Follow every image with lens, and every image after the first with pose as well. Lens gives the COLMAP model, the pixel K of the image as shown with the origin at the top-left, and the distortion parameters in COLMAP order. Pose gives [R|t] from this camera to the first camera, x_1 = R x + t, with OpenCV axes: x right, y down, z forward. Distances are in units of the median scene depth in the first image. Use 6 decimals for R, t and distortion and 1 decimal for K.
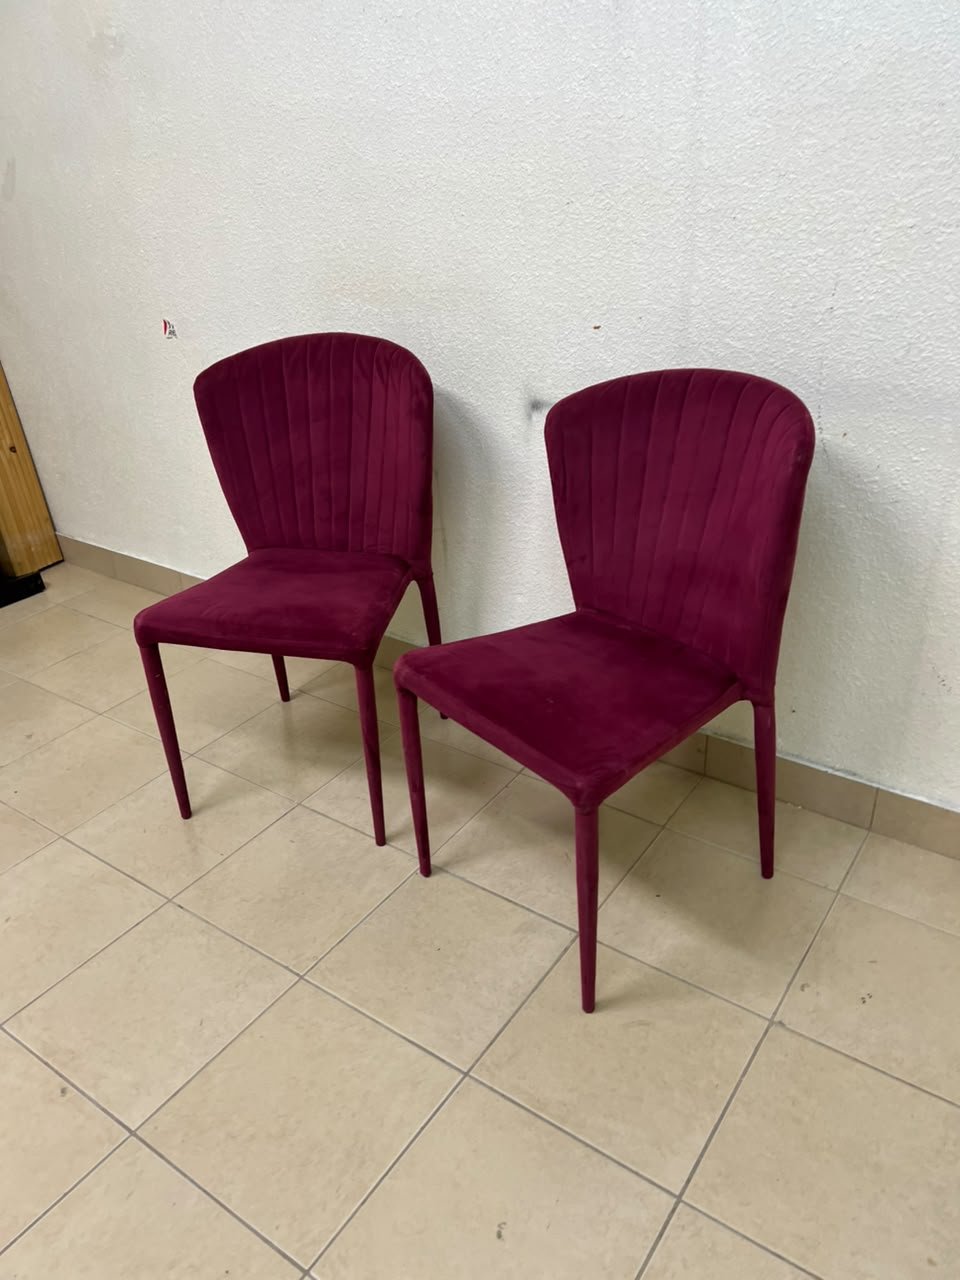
lens RADIAL K [[955.2, 0, 477.8], [0, 955.2, 635.9], [0, 0, 1]] dist [0.039102, -0.046596]
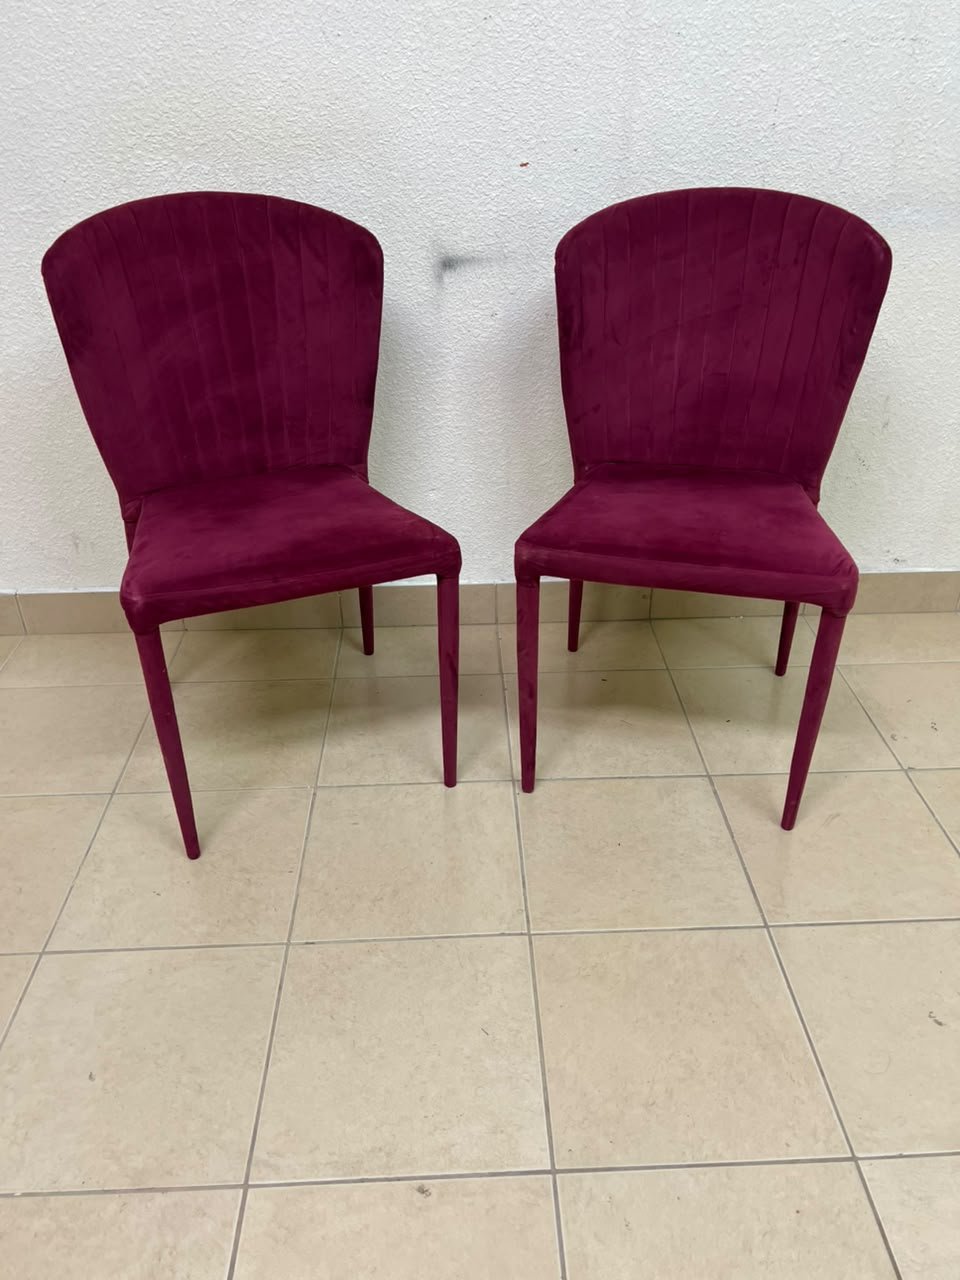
lens RADIAL K [[955.2, 0, 489.5], [0, 955.2, 635.1], [0, 0, 1]] dist [0.039102, -0.046596]
pose [[0.793868, -0.280943, 0.539301, -0.579837], [0.258289, 0.958685, 0.119208, -0.007611], [-0.550510, 0.044660, 0.833633, 0.295545]]
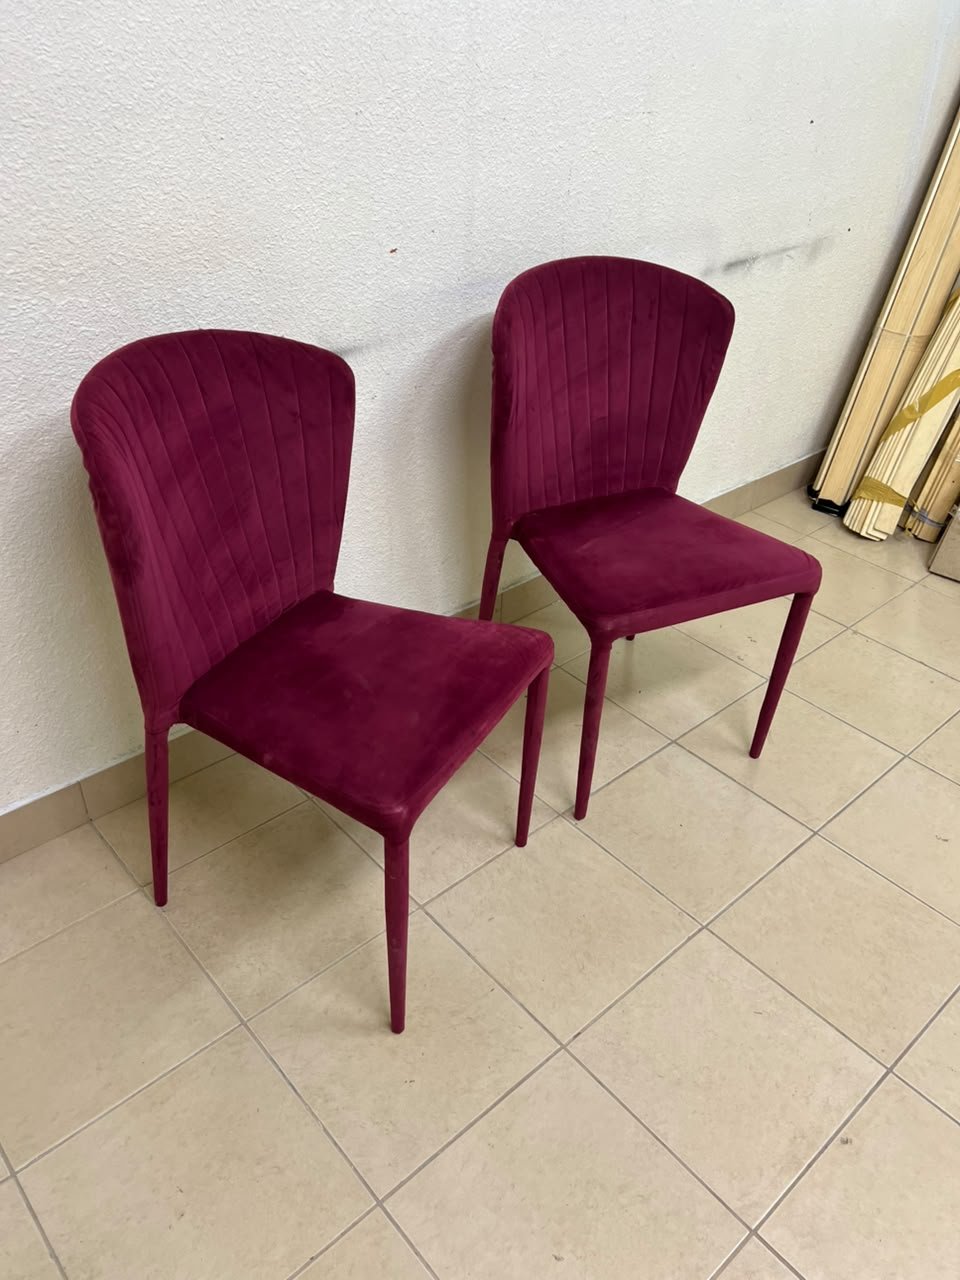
lens RADIAL K [[955.2, 0, 482.9], [0, 955.2, 637.3], [0, 0, 1]] dist [0.039102, -0.046596]
pose [[0.231363, -0.514410, 0.825744, -0.893813], [0.410510, 0.821131, 0.396517, -0.382036], [-0.882016, 0.247237, 0.401150, 0.708927]]
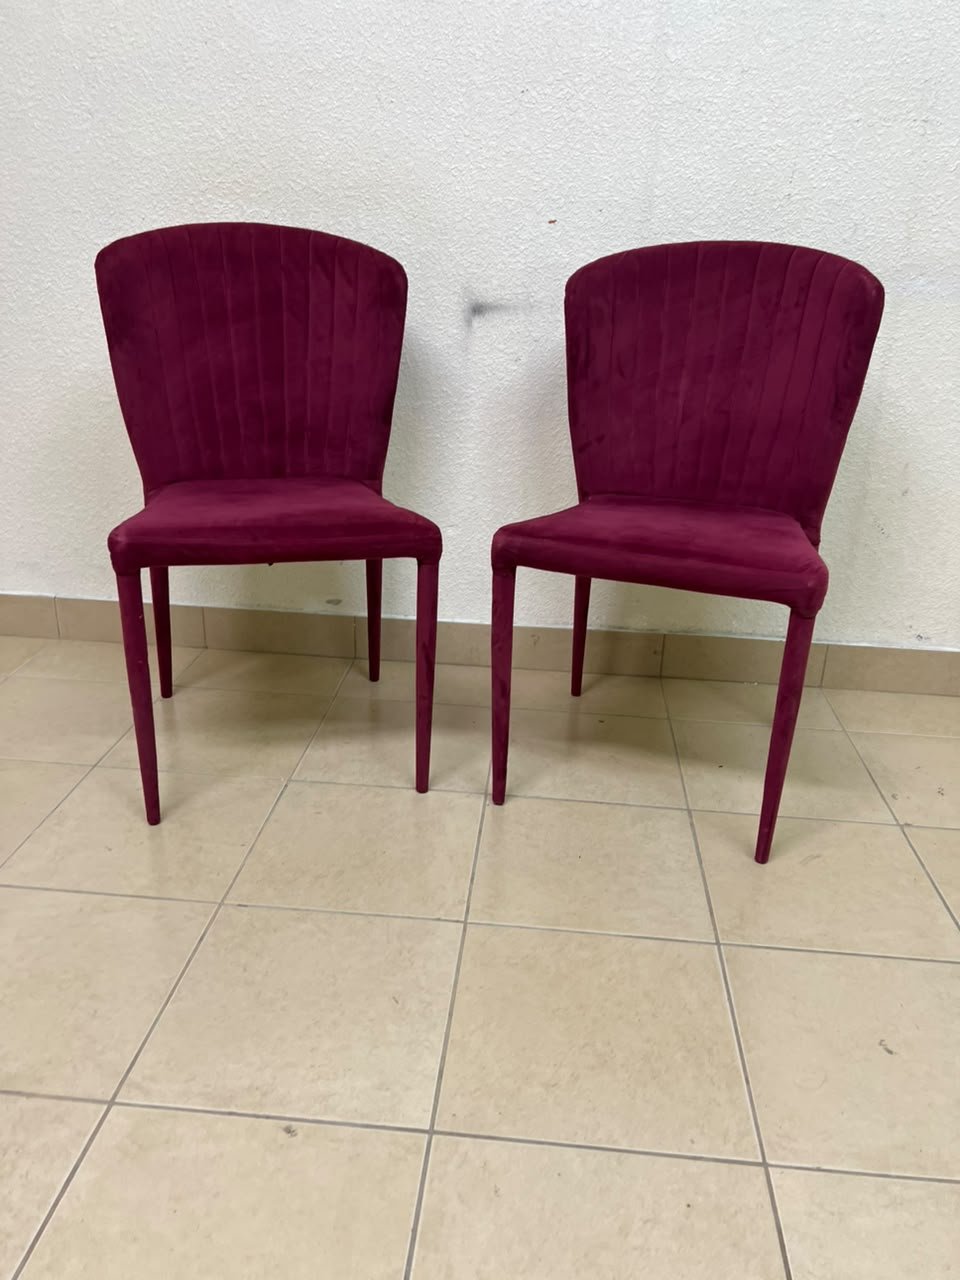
lens RADIAL K [[955.2, 0, 489.9], [0, 955.2, 636.2], [0, 0, 1]] dist [0.039102, -0.046596]
pose [[0.860798, -0.121852, 0.494144, -0.525074], [0.173645, 0.982973, -0.060096, 0.165615], [-0.478407, 0.137536, 0.867301, 0.246820]]
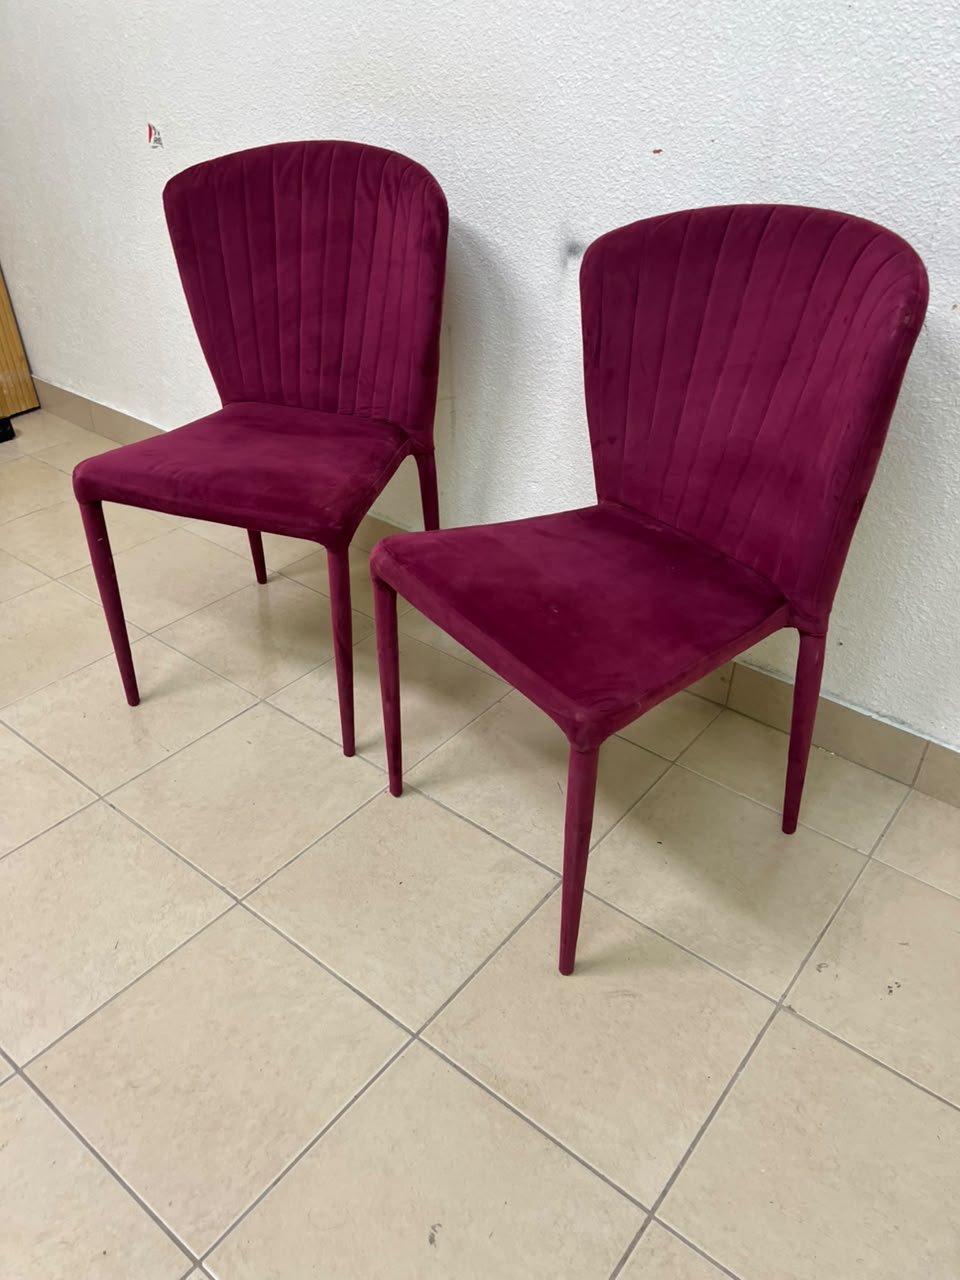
lens RADIAL K [[955.2, 0, 479.2], [0, 955.2, 636.8], [0, 0, 1]] dist [0.039102, -0.046596]
pose [[0.996345, 0.084589, -0.011909, 0.021536], [-0.082831, 0.990757, 0.107418, 0.008334], [0.020885, -0.106039, 0.994143, 0.167183]]
